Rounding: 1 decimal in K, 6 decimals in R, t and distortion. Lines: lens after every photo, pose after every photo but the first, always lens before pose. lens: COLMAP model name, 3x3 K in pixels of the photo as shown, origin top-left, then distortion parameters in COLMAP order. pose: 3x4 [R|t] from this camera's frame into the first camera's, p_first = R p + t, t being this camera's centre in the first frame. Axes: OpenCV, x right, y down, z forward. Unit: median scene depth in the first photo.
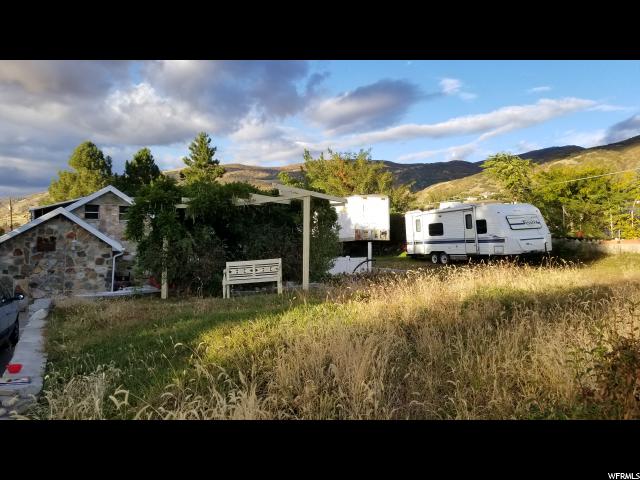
lens RADIAL K [[490.1, 0, 320.0], [0, 490.1, 240.0], [0, 0, 1]] dist [0.042431, -0.059901]
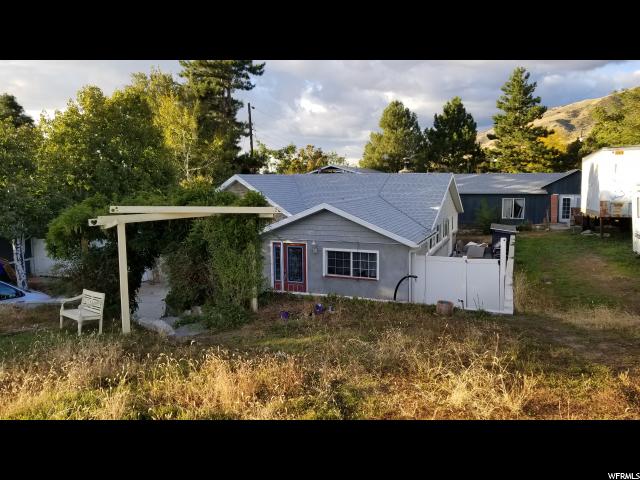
lens RADIAL K [[485.1, 0, 313.5], [0, 485.1, 237.8], [0, 0, 1]] dist [0.030464, -0.006808]
pose [[0.673895, 0.069647, -0.735537, 0.463537], [0.023889, 0.992972, 0.115910, -0.088627], [0.738441, -0.095683, 0.667495, 0.390474]]
